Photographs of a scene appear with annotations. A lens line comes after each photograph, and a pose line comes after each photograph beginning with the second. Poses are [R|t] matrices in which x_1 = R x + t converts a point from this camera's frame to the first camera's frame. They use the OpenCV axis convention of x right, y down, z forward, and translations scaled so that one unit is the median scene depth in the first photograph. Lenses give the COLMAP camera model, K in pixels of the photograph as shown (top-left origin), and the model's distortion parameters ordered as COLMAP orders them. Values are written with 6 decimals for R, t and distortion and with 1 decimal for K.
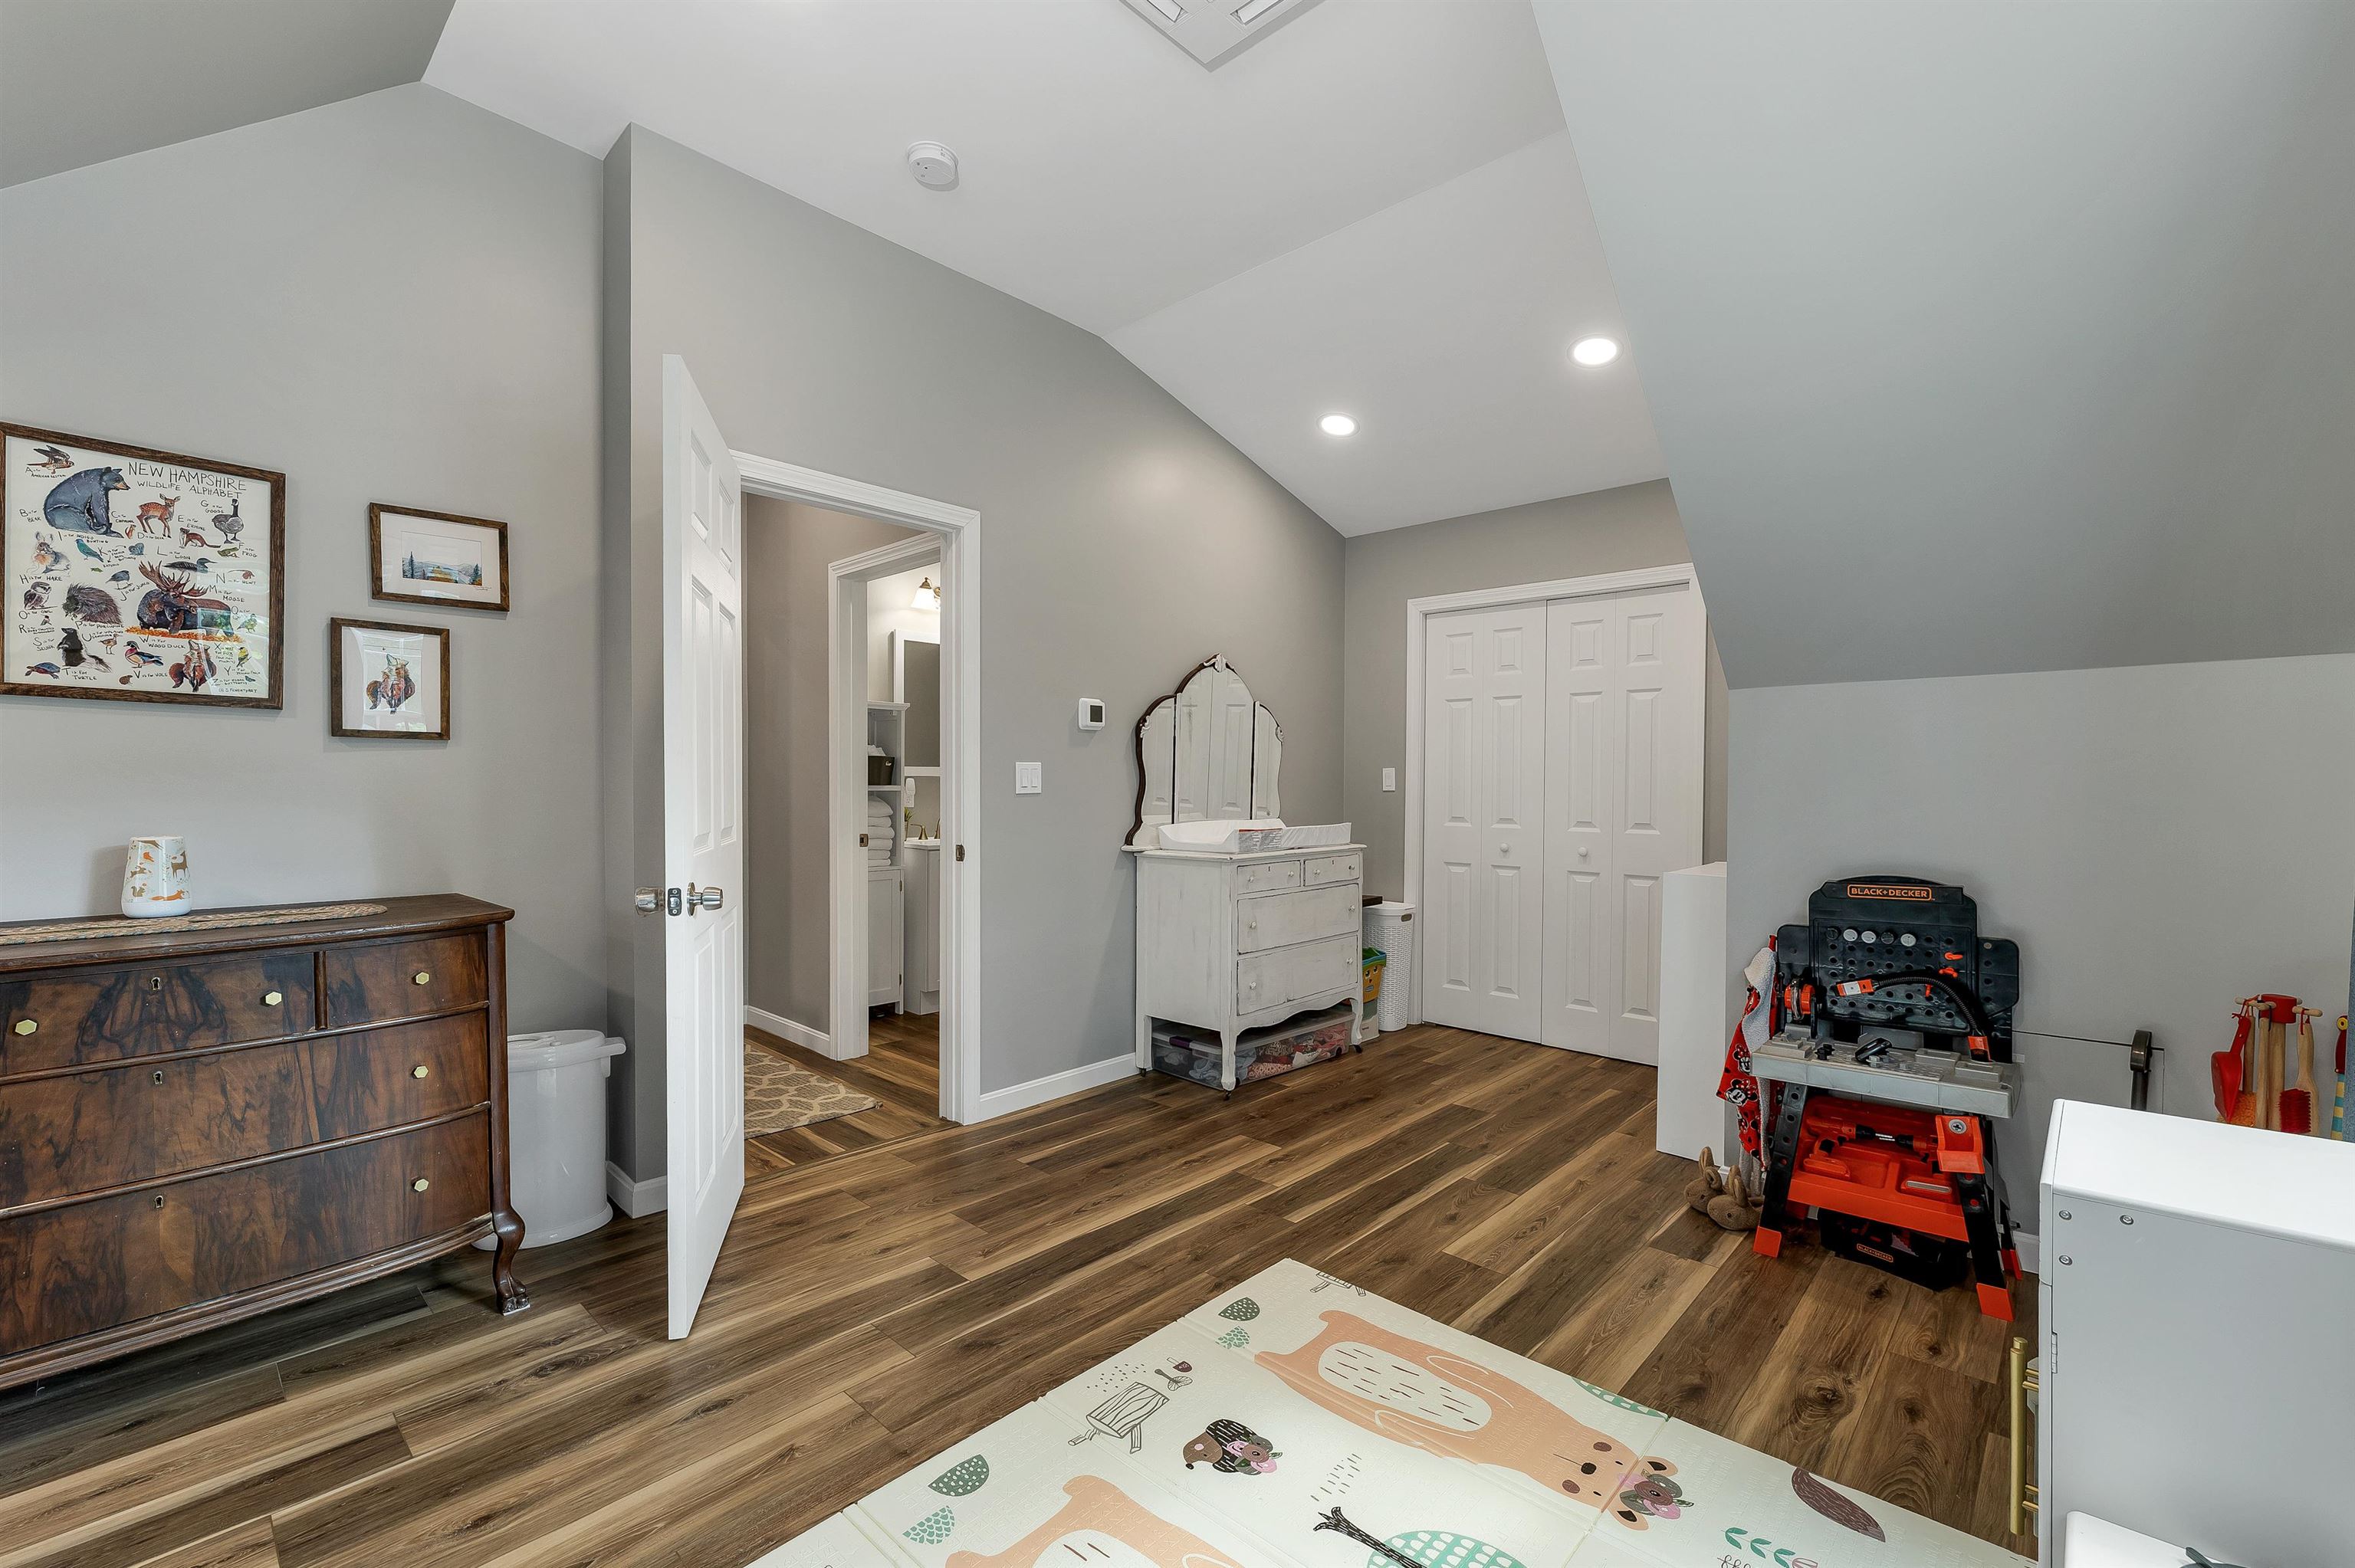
lens RADIAL K [[992.2, 0, 1183.4], [0, 992.2, 782.0], [0, 0, 1]] dist [-0.000501, 0.000043]
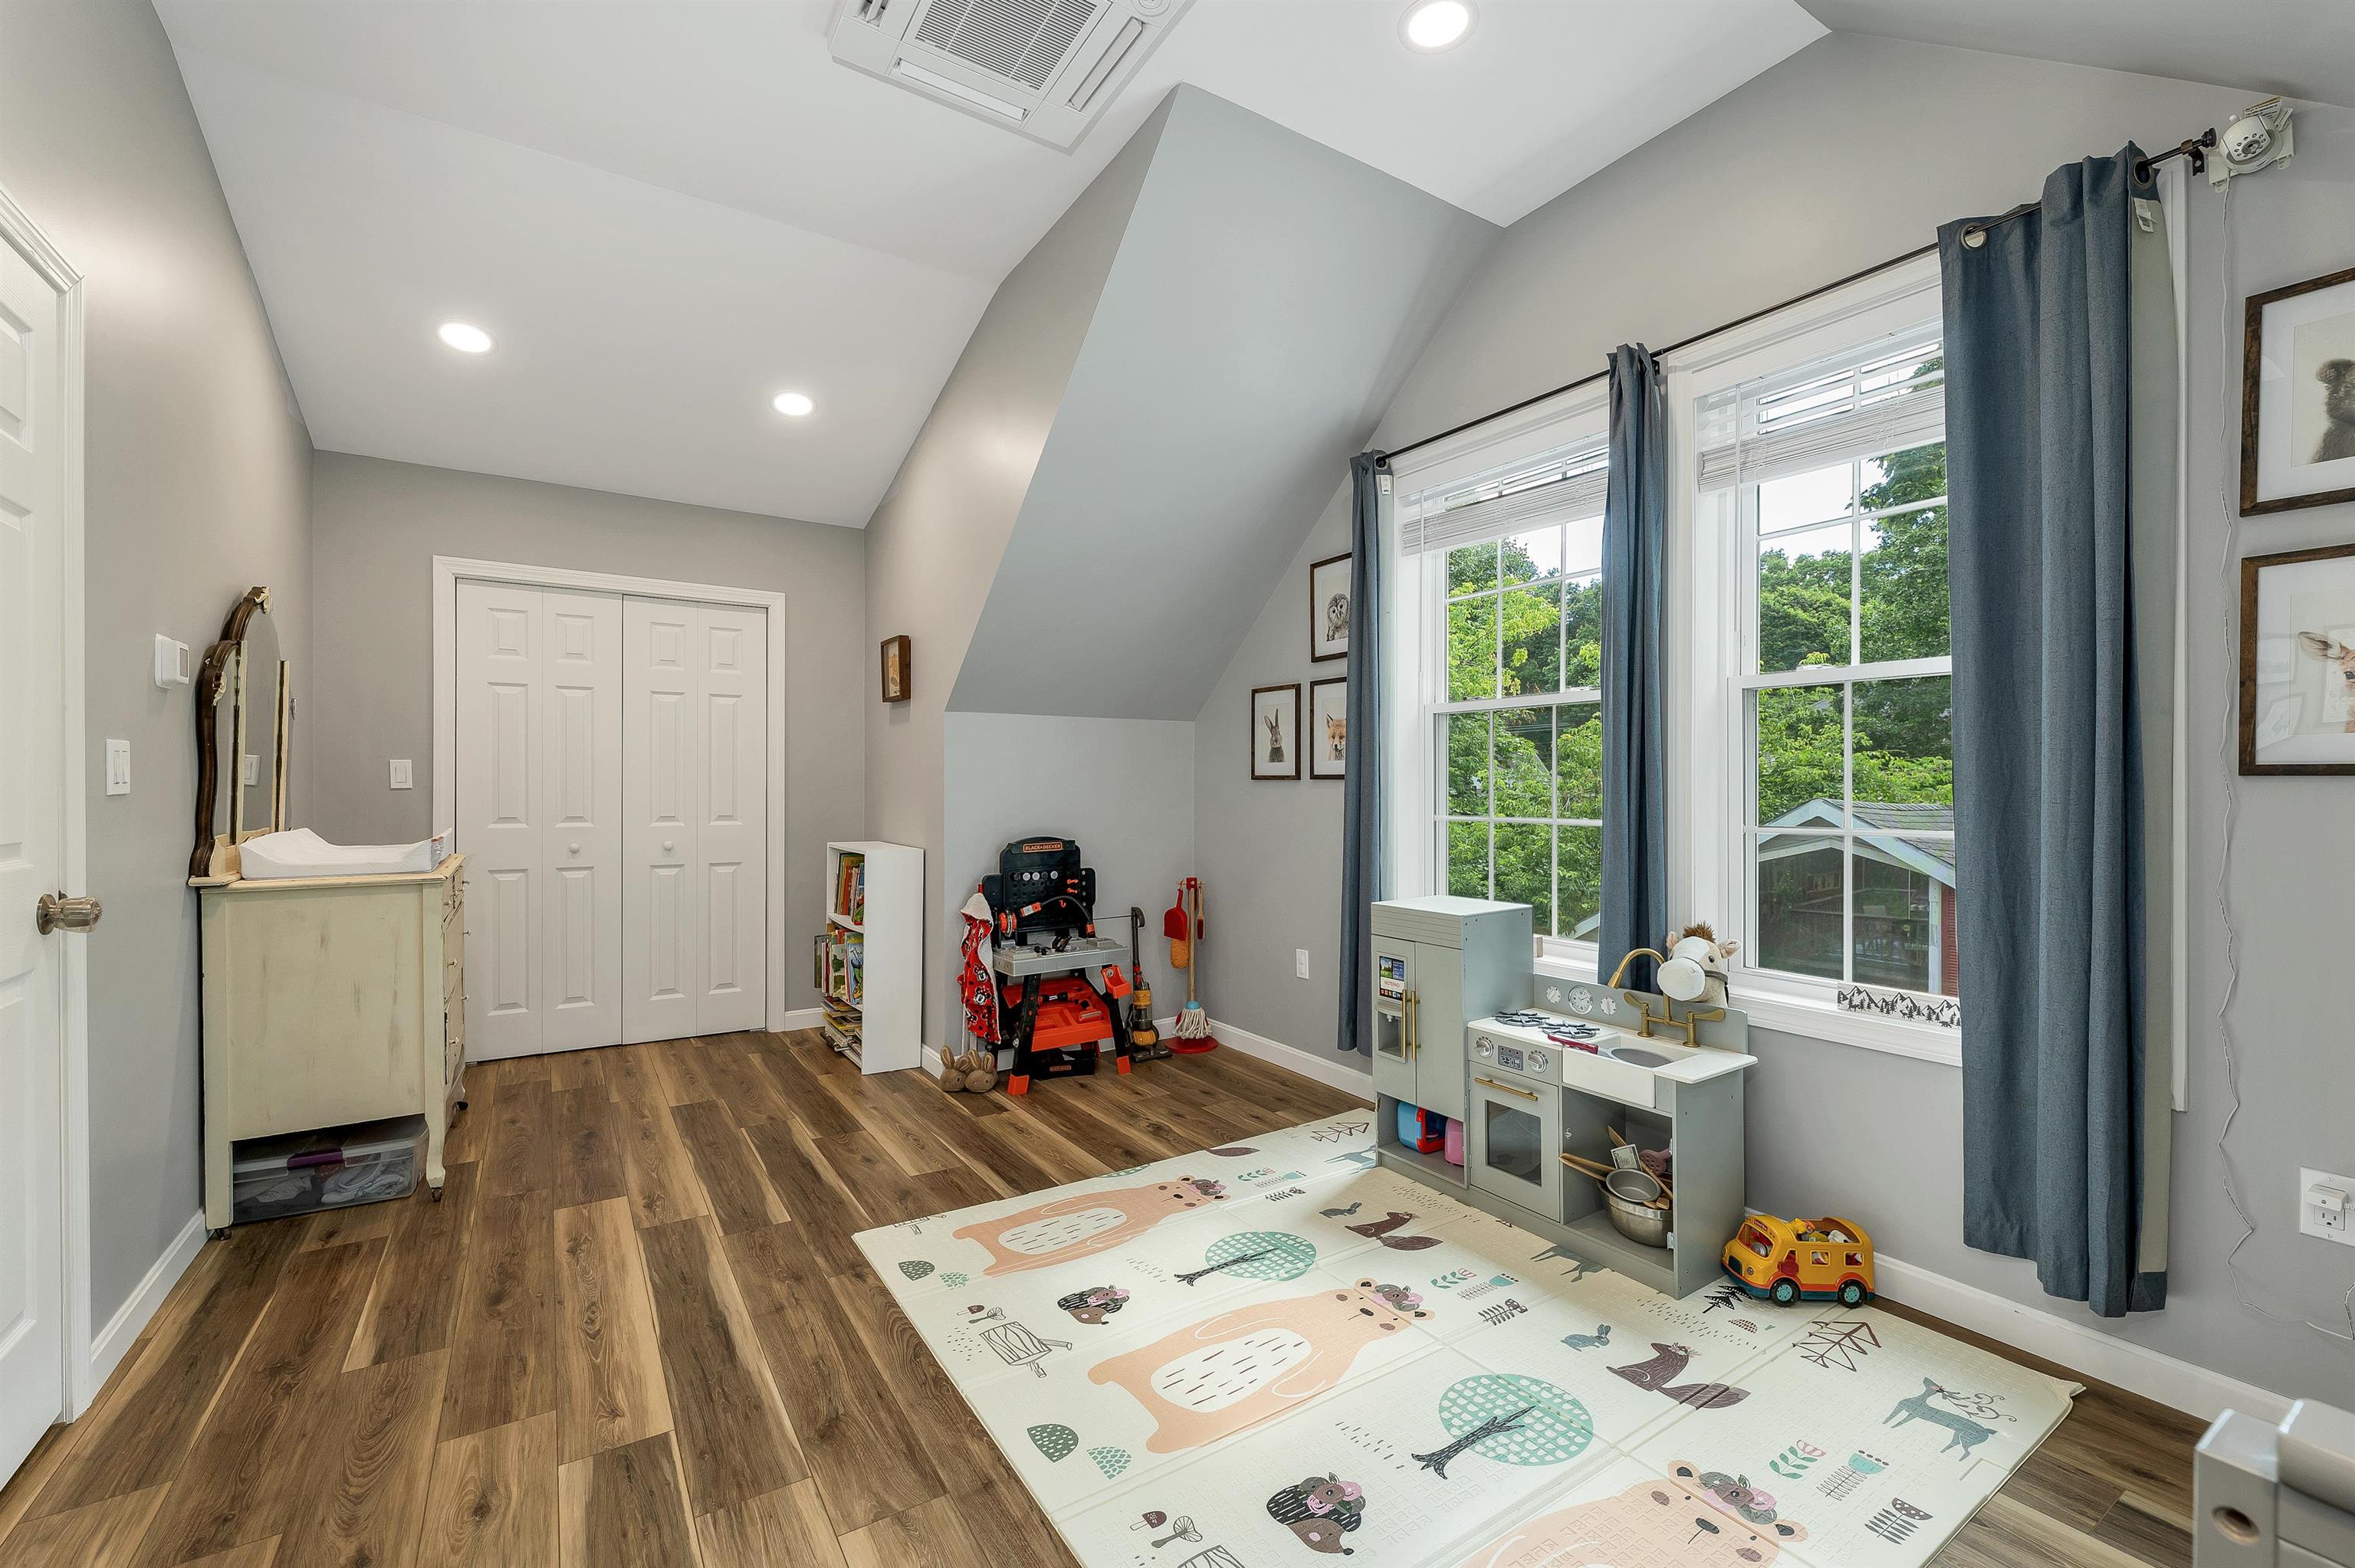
lens RADIAL K [[977.9, 0, 1171.0], [0, 977.9, 775.0], [0, 0, 1]] dist [-0.003657, -0.000280]
pose [[0.249169, 0.006576, 0.968438, -0.820725], [-0.001423, 0.999978, -0.006424, 0.004775], [-0.968459, 0.000223, 0.249173, 0.430144]]
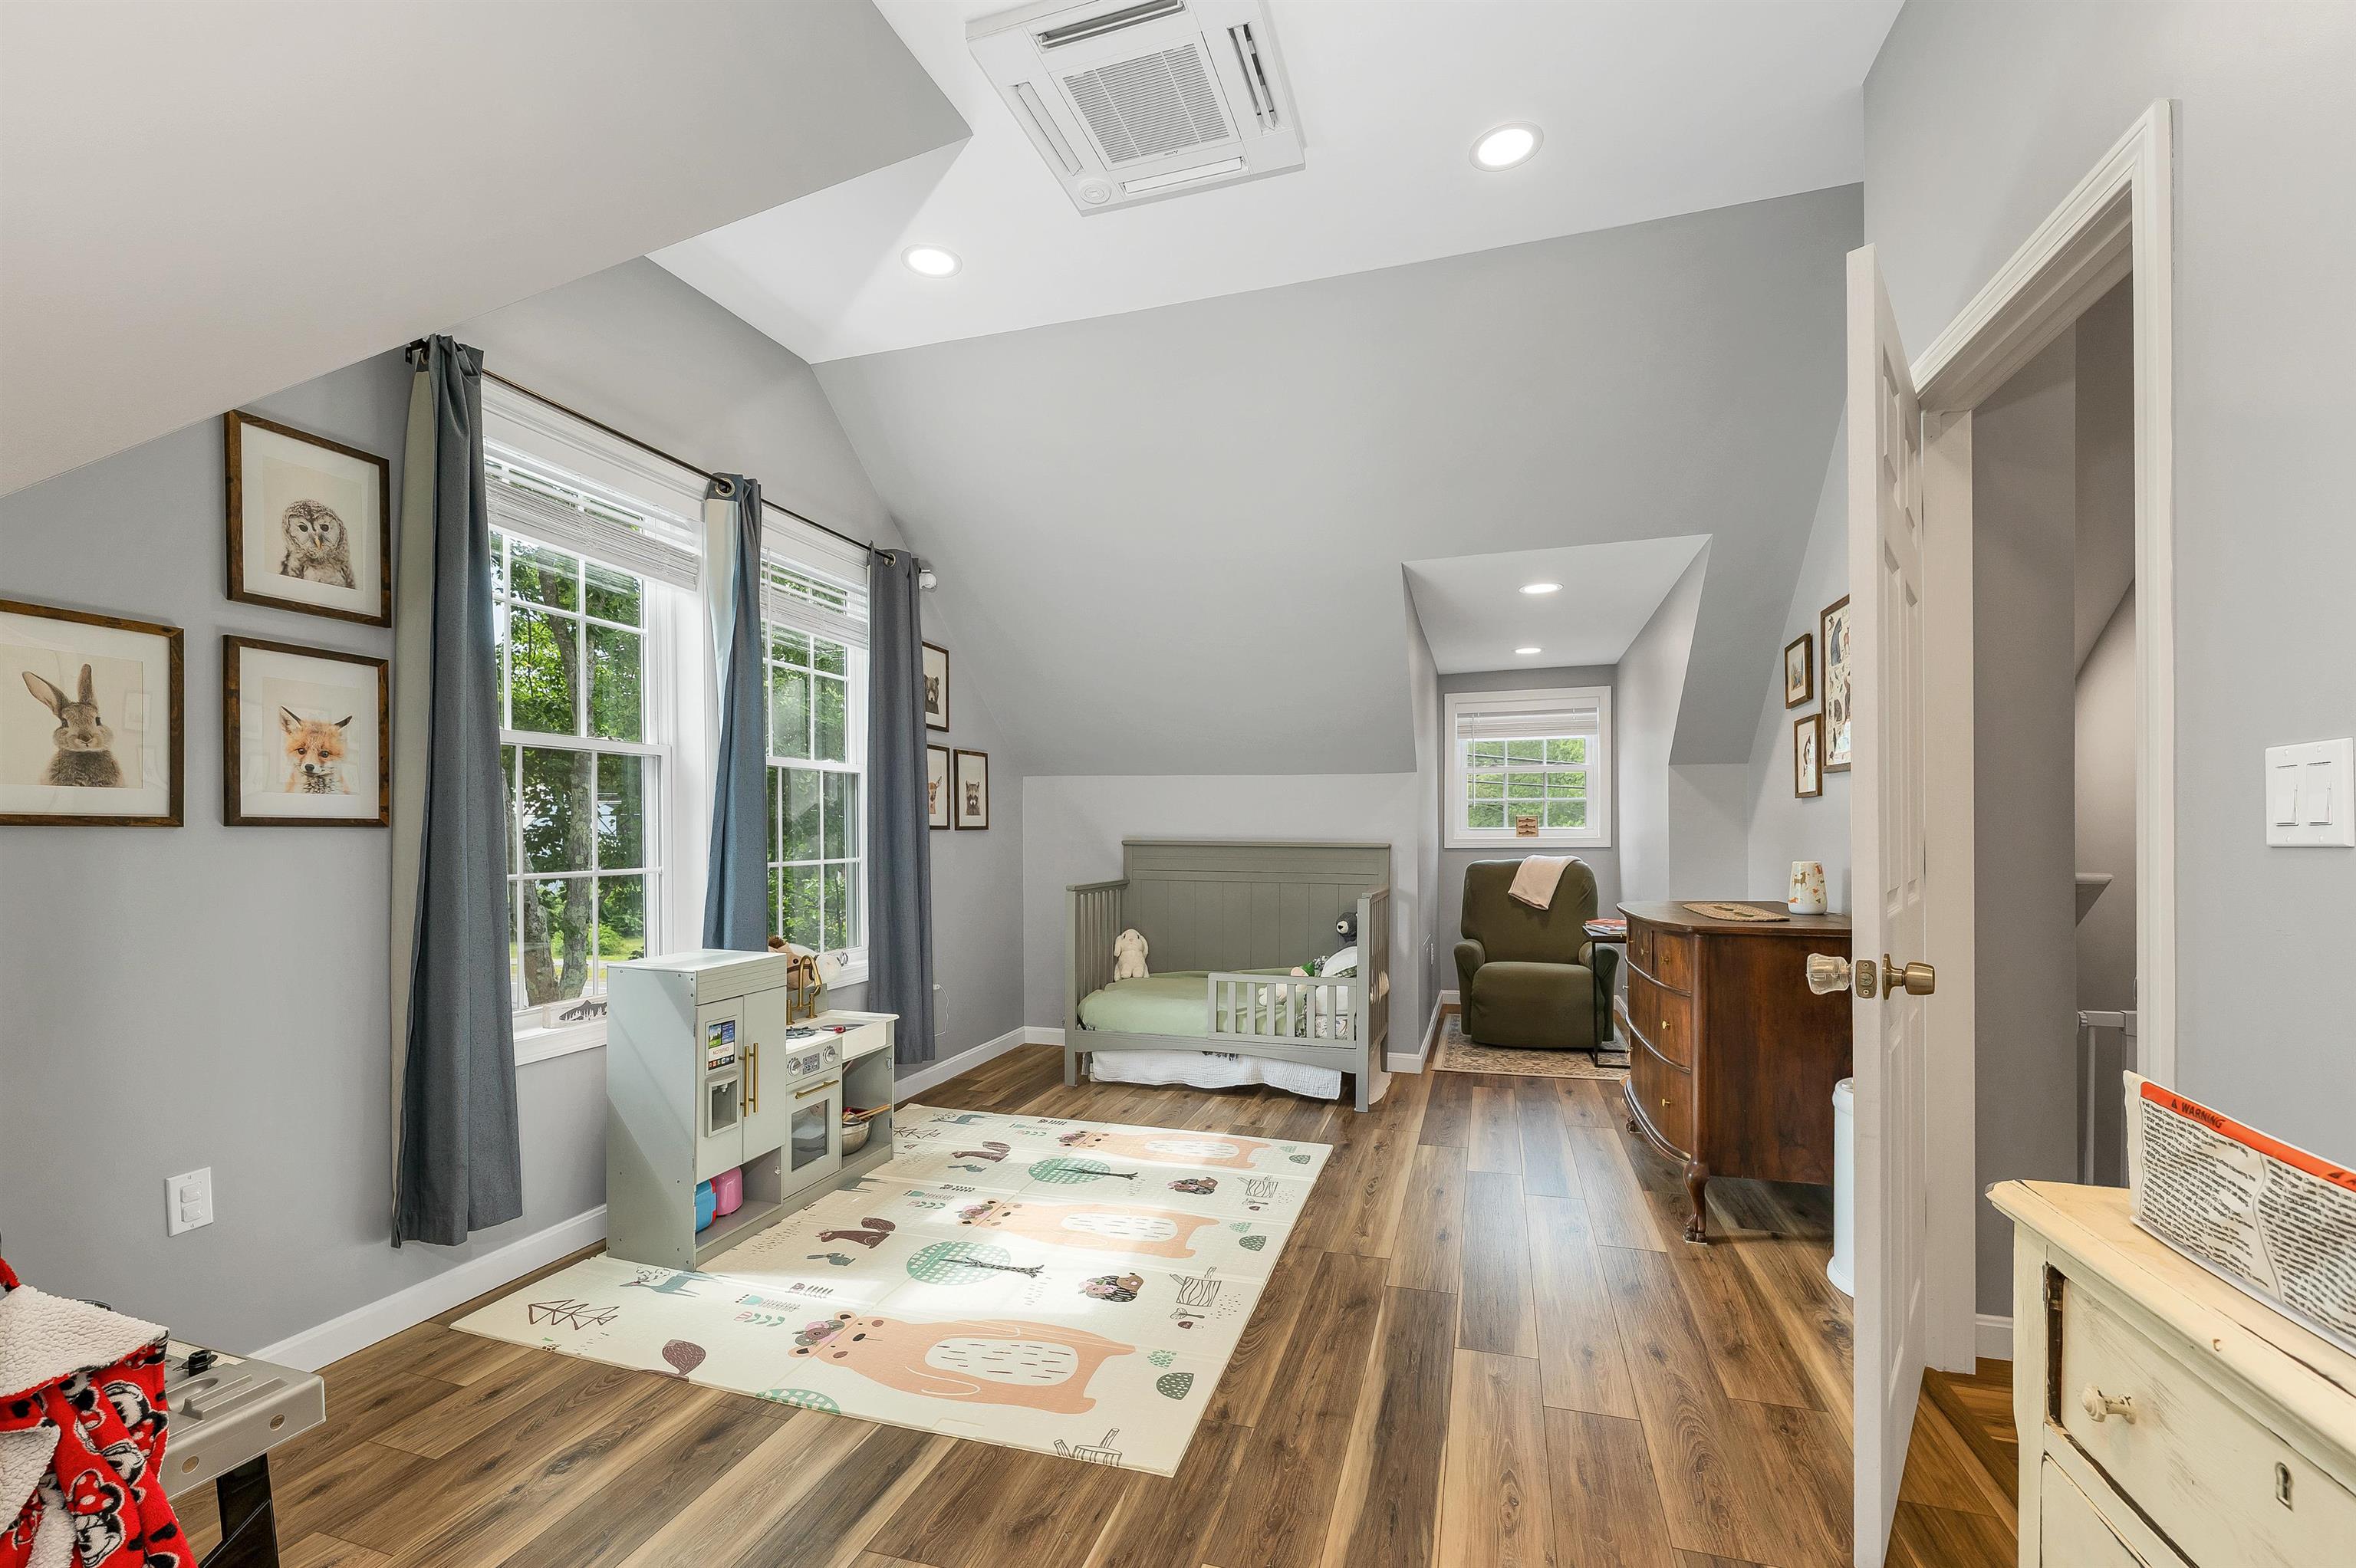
lens RADIAL K [[1000.3, 0, 1175.4], [0, 1000.3, 807.2], [0, 0, 1]] dist [-0.004052, -0.000391]
pose [[-0.903087, -0.009539, -0.429353, 0.429809], [0.002553, 0.999616, -0.027578, 0.010698], [0.429451, -0.026002, -0.902716, 1.707569]]
